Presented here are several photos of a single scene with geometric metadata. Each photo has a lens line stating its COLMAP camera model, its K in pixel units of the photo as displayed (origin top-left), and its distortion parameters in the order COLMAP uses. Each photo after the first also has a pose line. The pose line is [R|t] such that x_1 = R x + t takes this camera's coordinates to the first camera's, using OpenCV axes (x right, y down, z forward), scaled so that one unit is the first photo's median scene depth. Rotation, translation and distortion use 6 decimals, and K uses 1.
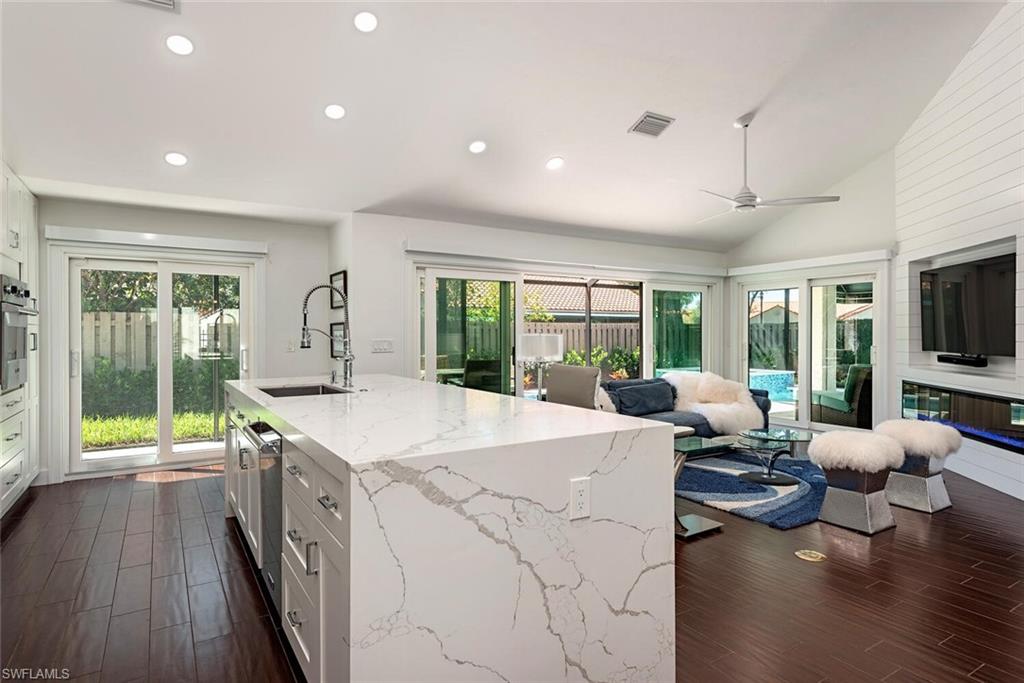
lens RADIAL K [[560.9, 0, 513.0], [0, 560.9, 335.2], [0, 0, 1]] dist [0.026683, -0.012115]
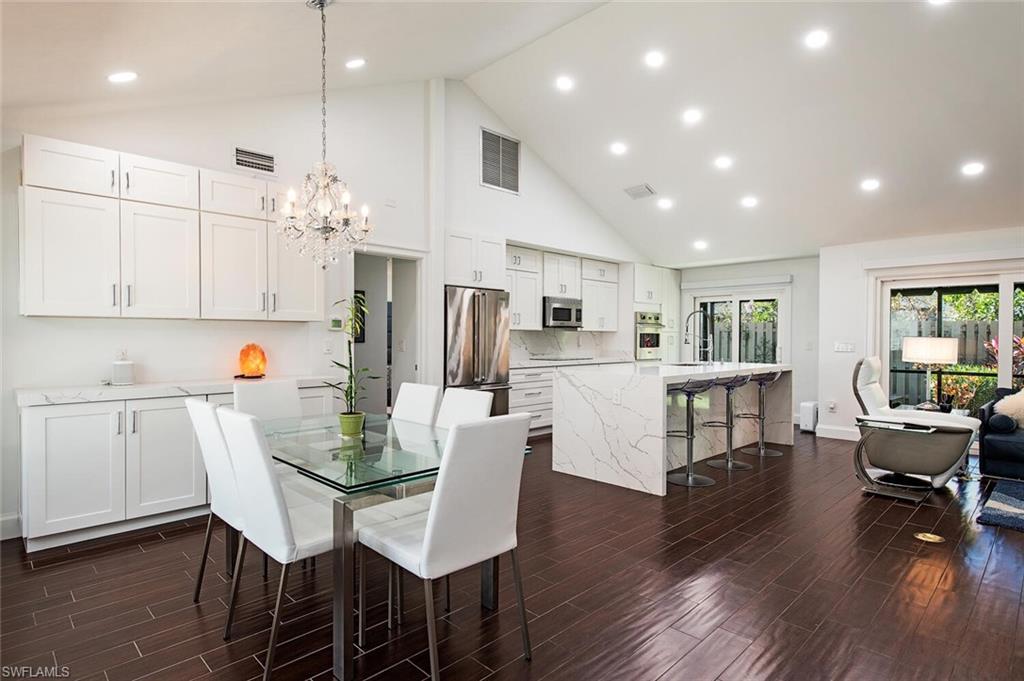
lens RADIAL K [[543.8, 0, 508.6], [0, 543.8, 348.1], [0, 0, 1]] dist [0.000456, -0.000372]
pose [[0.216305, 0.022181, -0.976074, 1.089478], [-0.006336, 0.999753, 0.021315, 0.002230], [0.976305, 0.001574, 0.216392, -0.029375]]
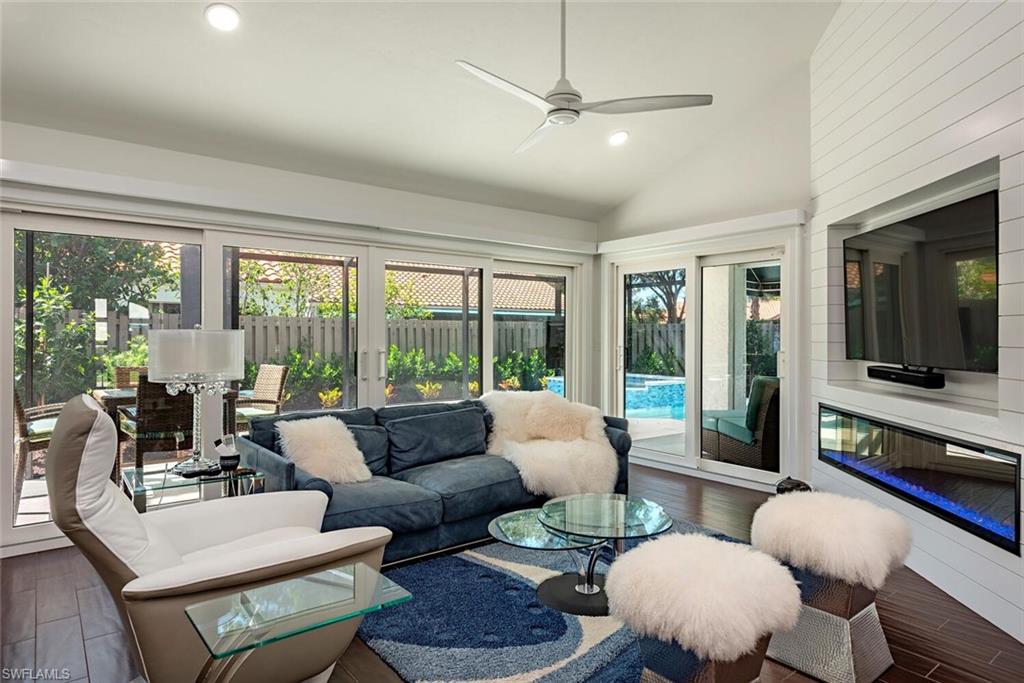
lens RADIAL K [[596.0, 0, 511.4], [0, 596.0, 336.1], [0, 0, 1]] dist [0.019982, -0.001083]
pose [[0.994122, 0.003307, 0.108214, 0.367707], [-0.003192, 0.999994, -0.001239, 0.003544], [-0.108218, 0.000886, 0.994127, 0.494179]]
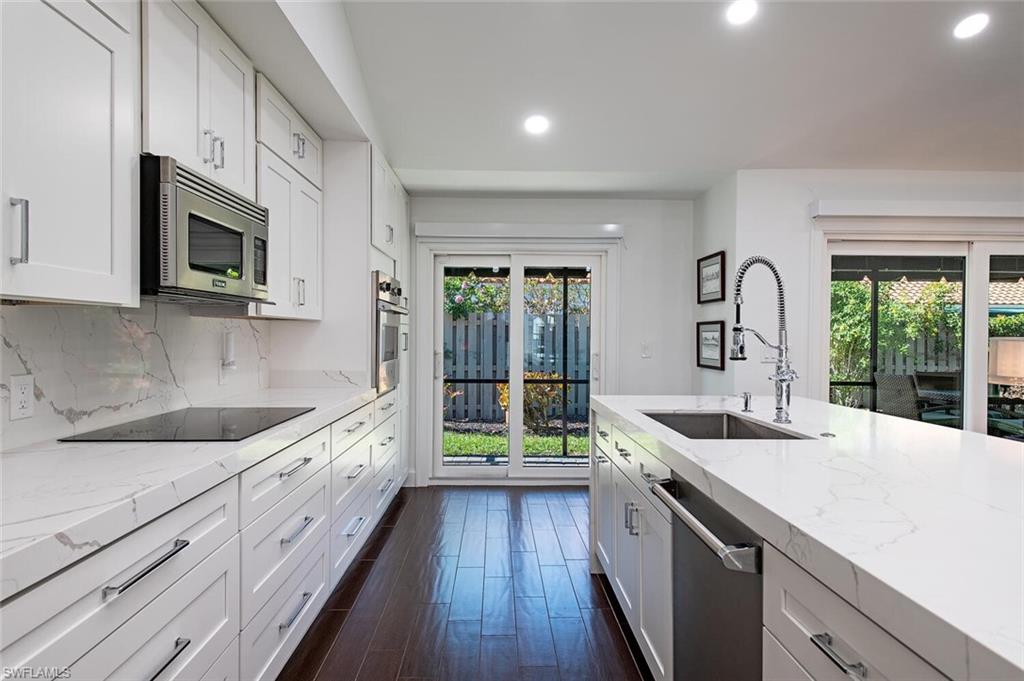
lens RADIAL K [[596.0, 0, 511.4], [0, 596.0, 335.1], [0, 0, 1]] dist [0.019982, -0.001083]
pose [[0.860590, 0.007493, -0.509244, -0.178088], [-0.008712, 0.999962, -0.000009, -0.001450], [0.509224, 0.004444, 0.860622, 0.228556]]
